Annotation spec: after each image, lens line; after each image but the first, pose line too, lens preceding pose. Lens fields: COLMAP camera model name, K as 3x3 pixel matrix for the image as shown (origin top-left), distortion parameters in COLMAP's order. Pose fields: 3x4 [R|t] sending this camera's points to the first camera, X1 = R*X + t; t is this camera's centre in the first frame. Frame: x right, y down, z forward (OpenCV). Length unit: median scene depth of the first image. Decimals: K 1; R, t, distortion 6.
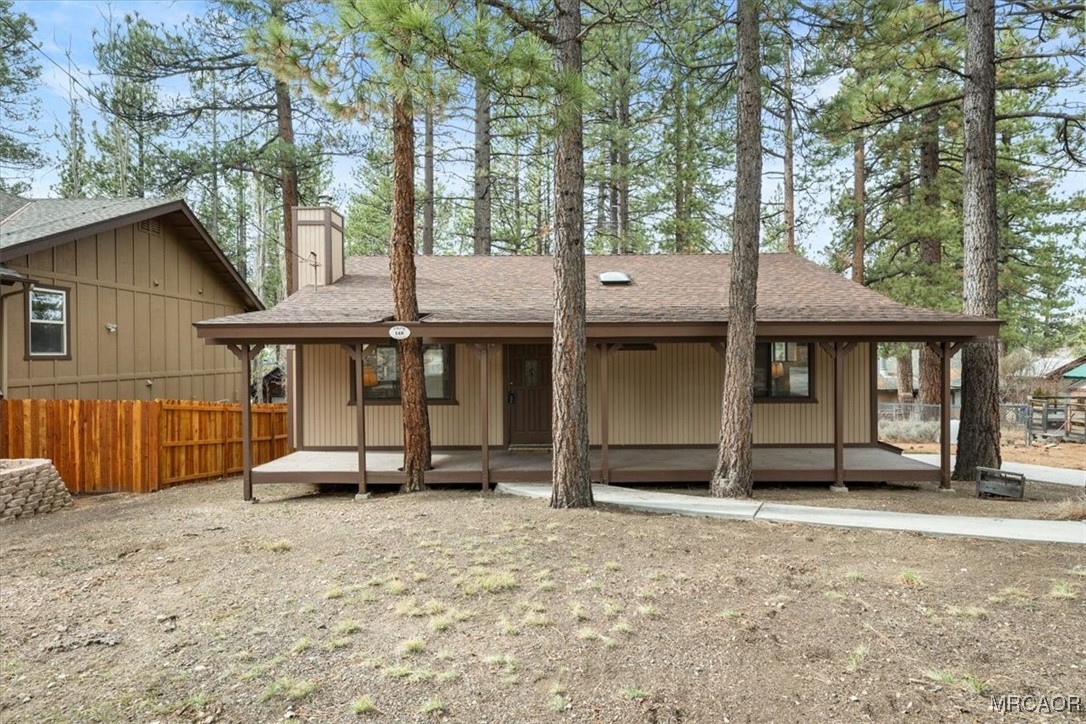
lens RADIAL K [[435.5, 0, 534.9], [0, 435.5, 349.5], [0, 0, 1]] dist [-0.001454, -0.000041]
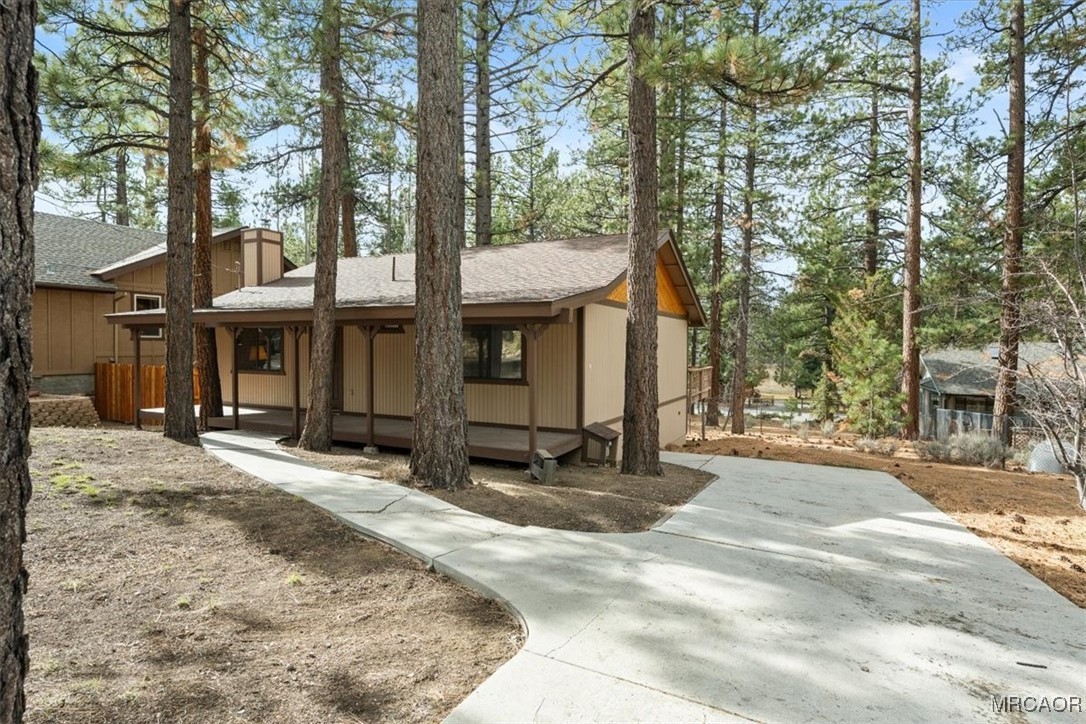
lens RADIAL K [[435.5, 0, 534.9], [0, 435.5, 349.5], [0, 0, 1]] dist [-0.001454, -0.000041]
pose [[0.930019, 0.014899, -0.367209, 1.023854], [-0.005980, 0.999659, 0.025413, 0.011199], [0.367462, -0.021439, 0.929791, 0.060367]]
